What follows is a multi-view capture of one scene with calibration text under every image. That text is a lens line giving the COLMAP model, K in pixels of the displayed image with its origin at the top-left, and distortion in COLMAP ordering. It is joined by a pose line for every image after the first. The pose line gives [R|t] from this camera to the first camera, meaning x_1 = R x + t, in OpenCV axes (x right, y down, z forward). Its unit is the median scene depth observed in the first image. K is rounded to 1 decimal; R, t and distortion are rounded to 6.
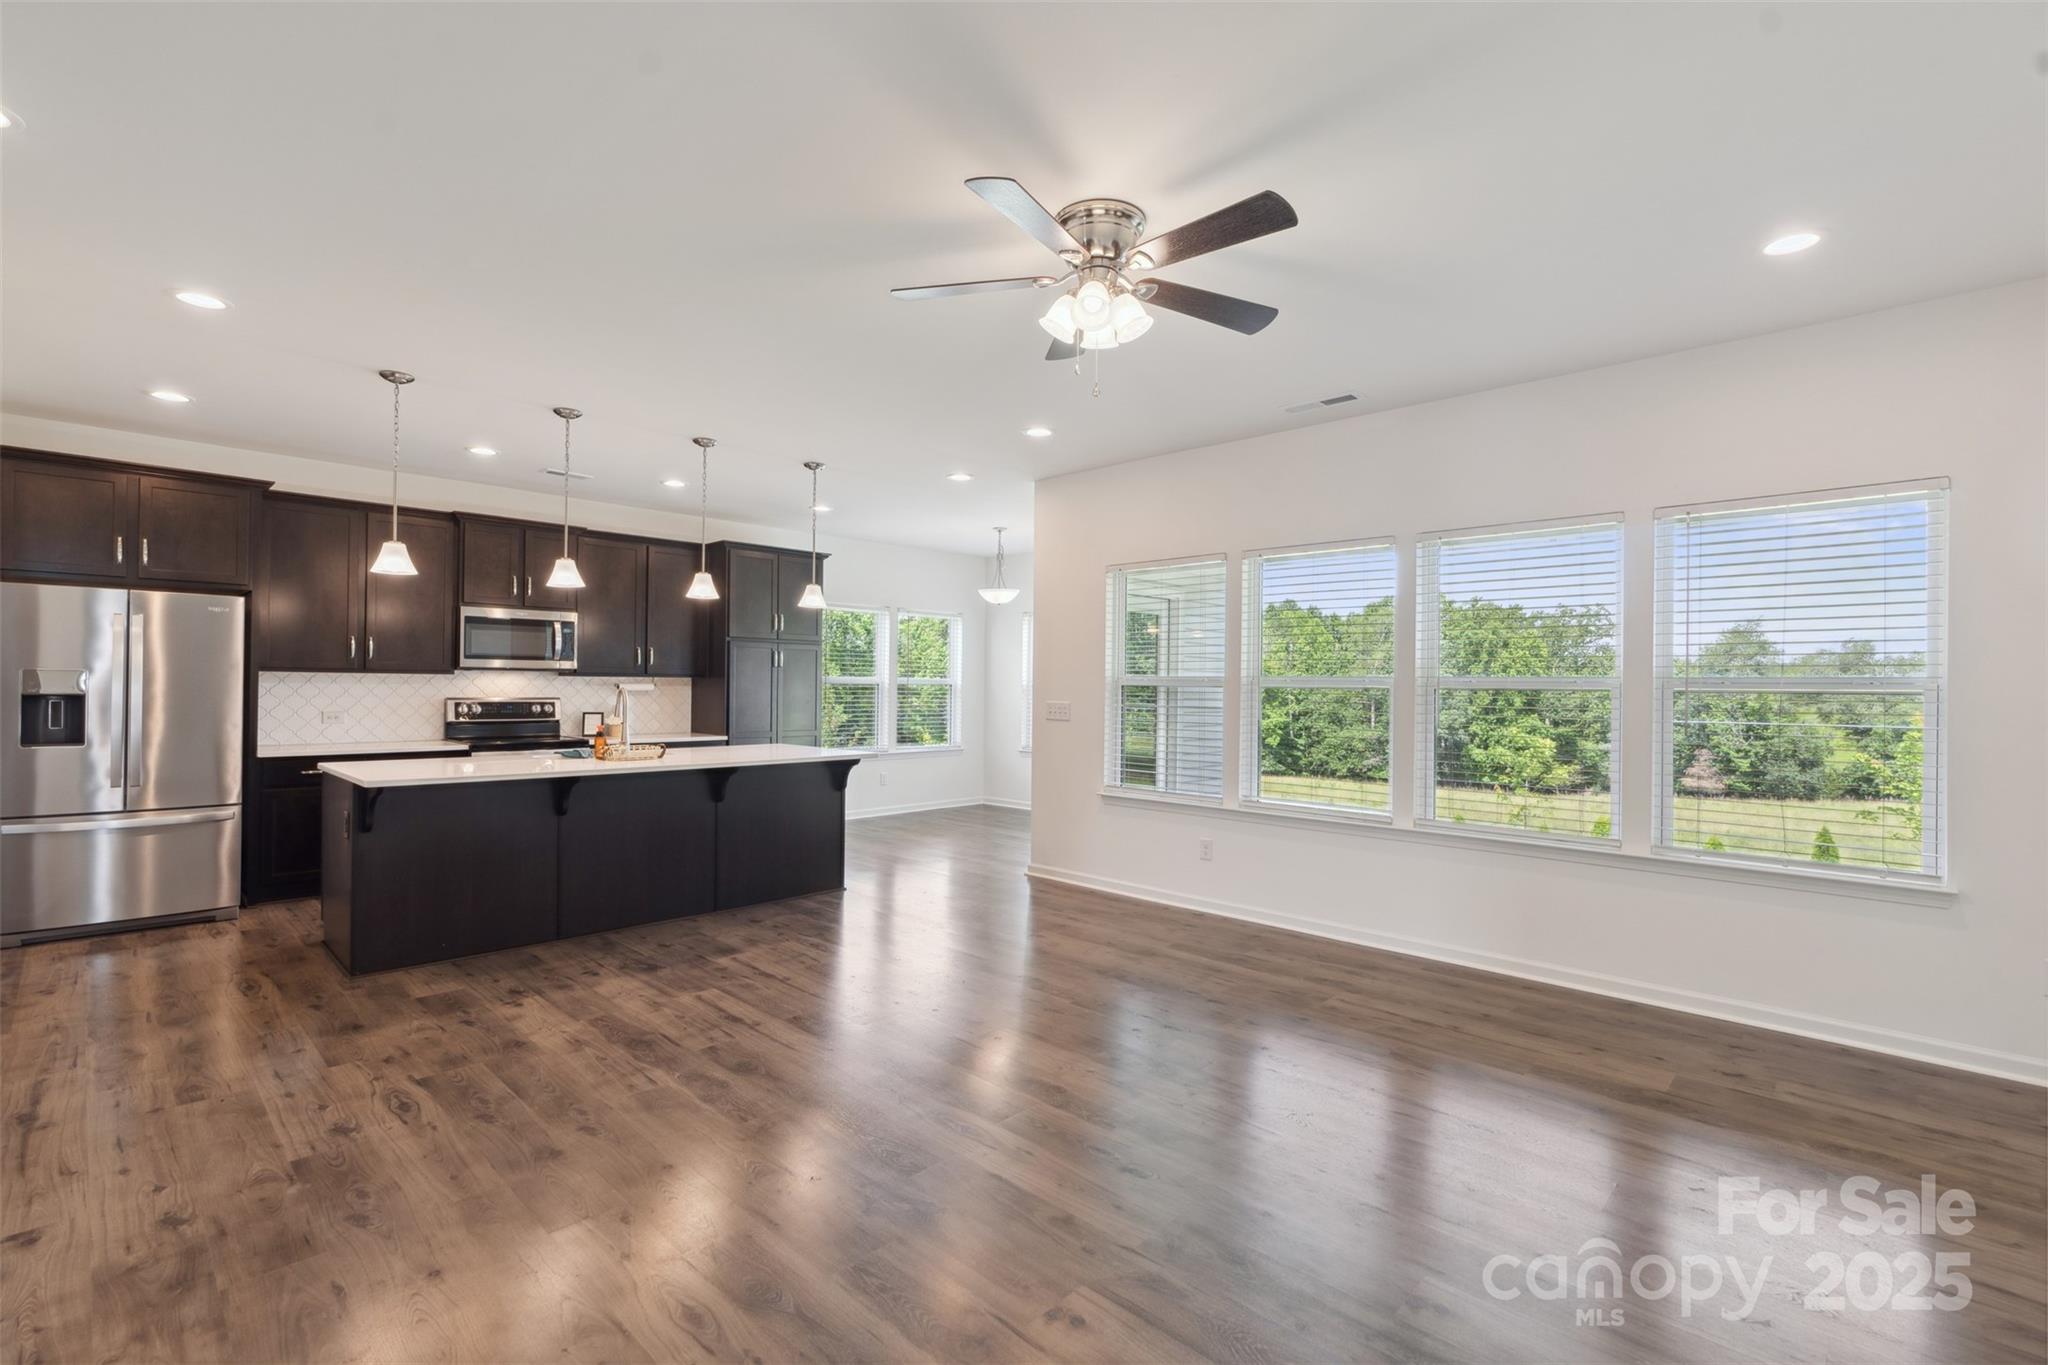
lens RADIAL K [[906.8, 0, 1031.2], [0, 906.8, 685.1], [0, 0, 1]] dist [-0.006073, 0.001387]
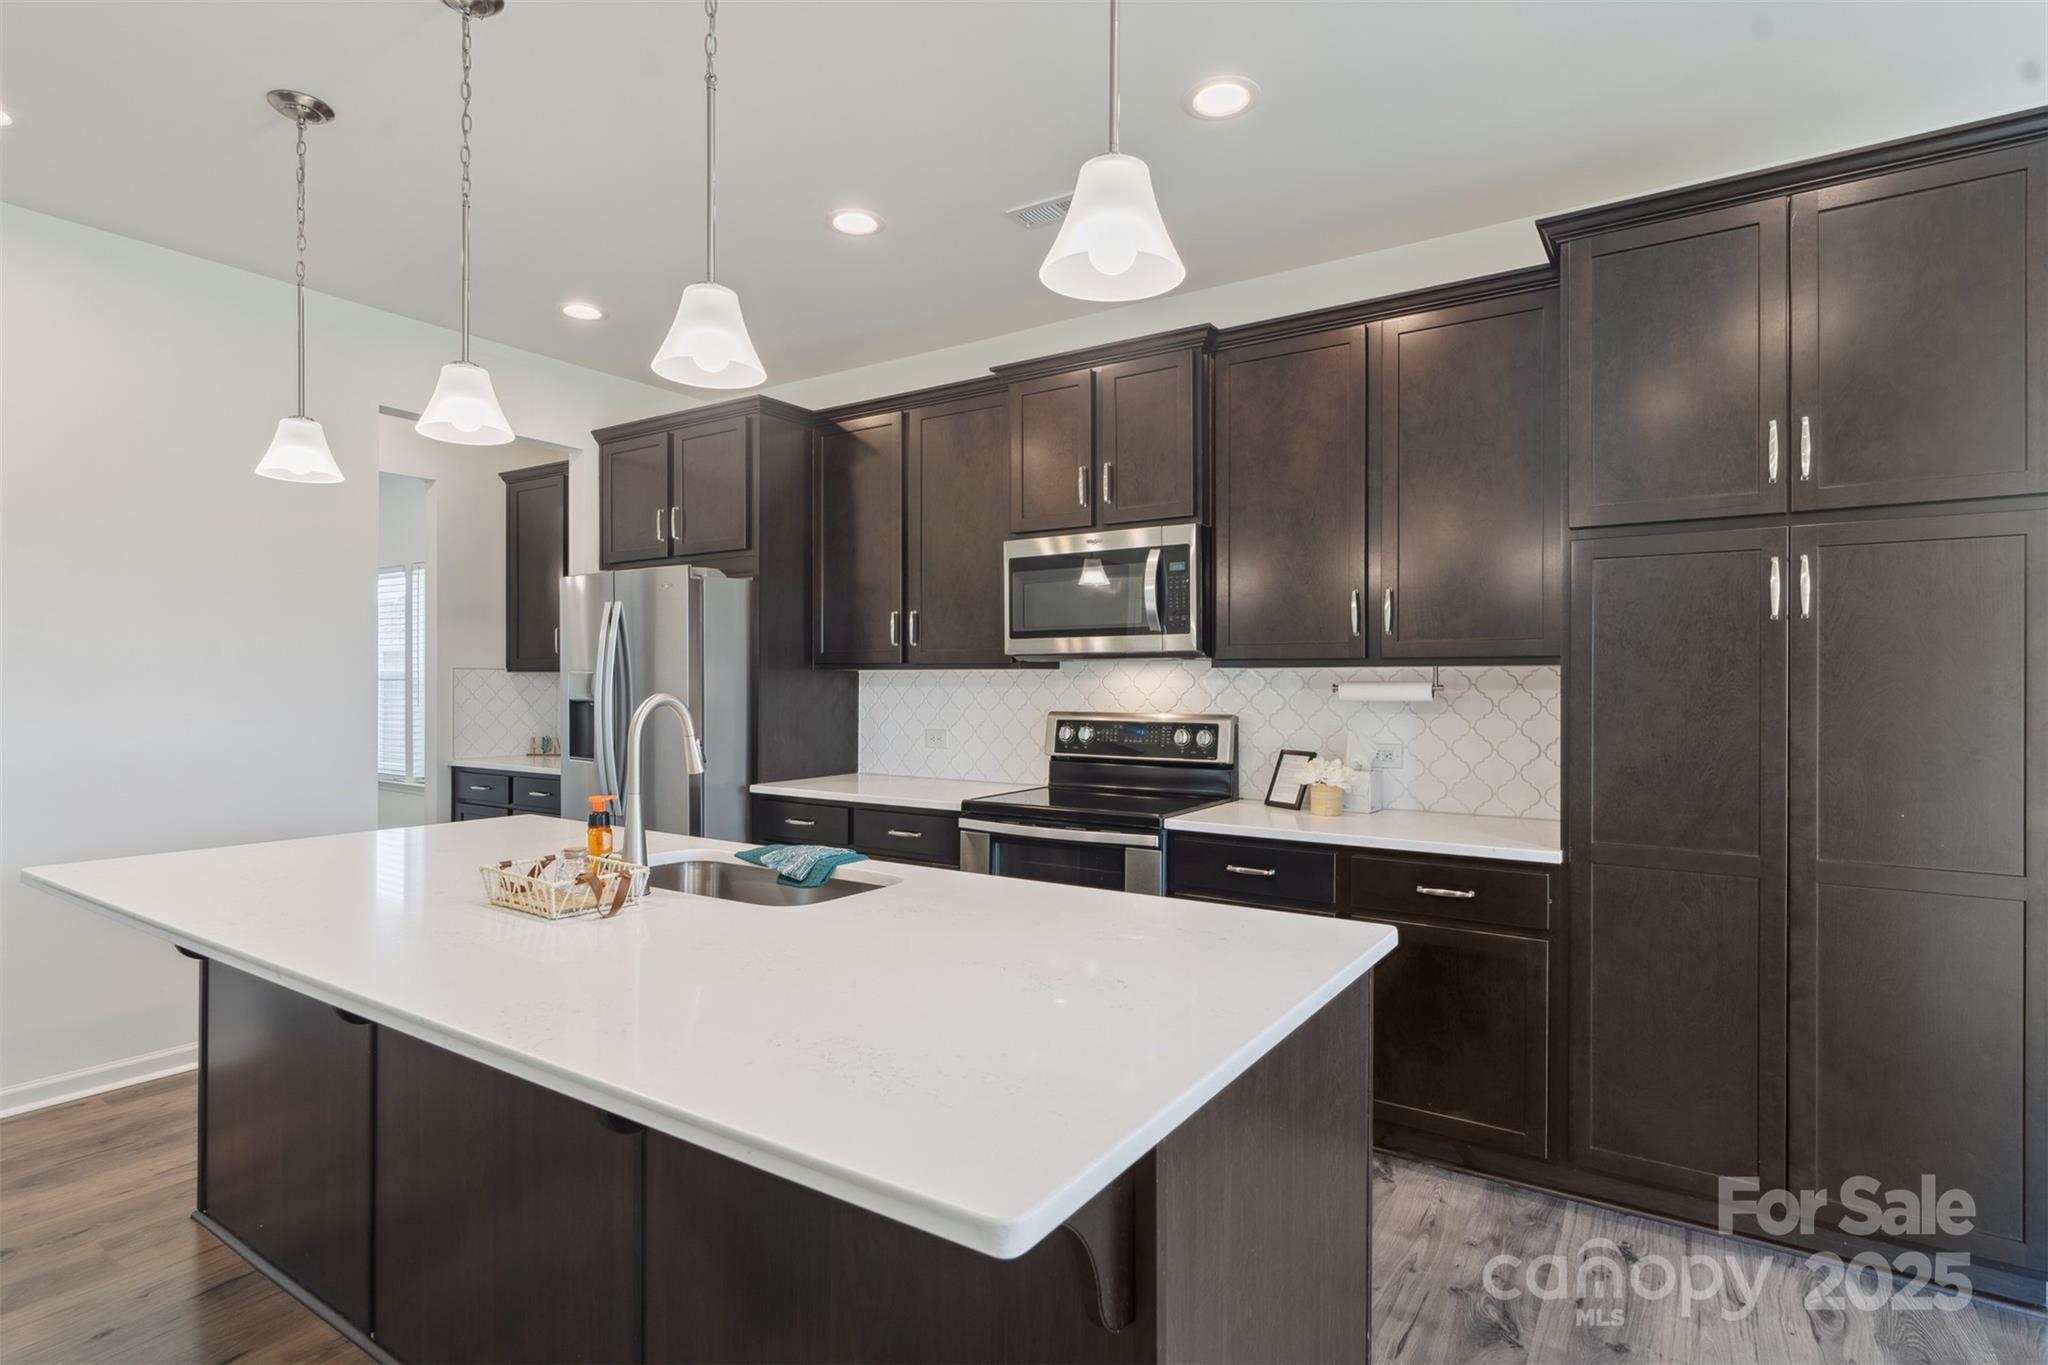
lens RADIAL K [[1027.5, 0, 1022.5], [0, 1027.5, 688.3], [0, 0, 1]] dist [-0.008400, -0.000636]
pose [[0.177768, -0.004424, -0.984062, -0.024019], [0.001706, 0.999990, -0.004187, 0.001941], [0.984071, -0.000934, 0.177774, 0.726142]]
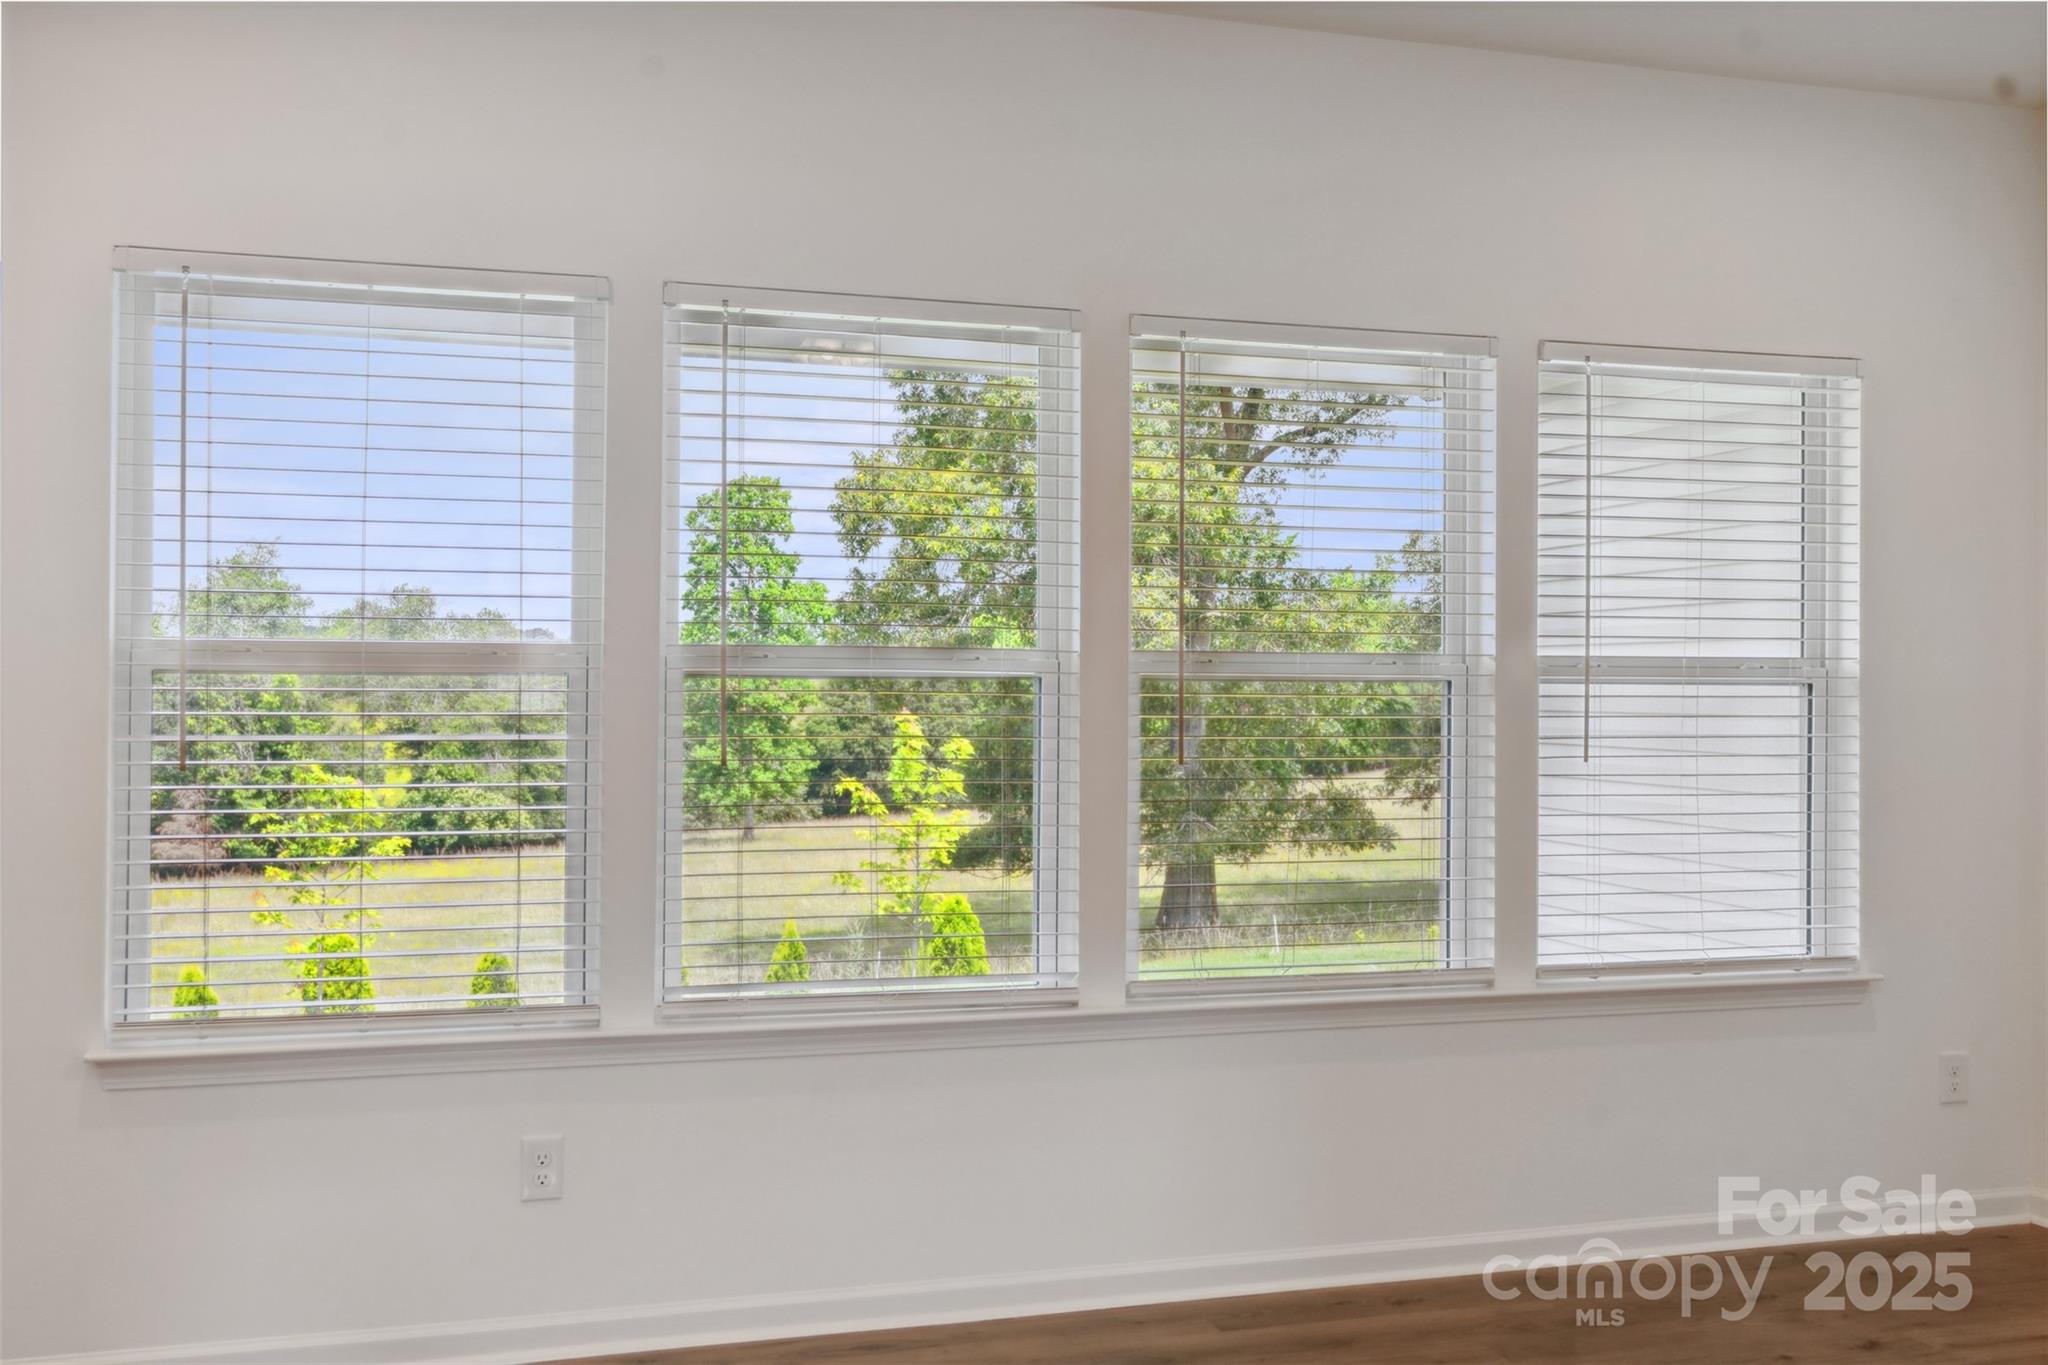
lens RADIAL K [[1914.2, 0, 1038.8], [0, 1914.2, 687.1], [0, 0, 1]] dist [0.110940, 0.000000]
pose [[0.489541, -0.007386, 0.871949, -0.032512], [-0.003940, 0.999935, 0.010683, 0.000130], [-0.871971, -0.008666, 0.489480, 0.050350]]
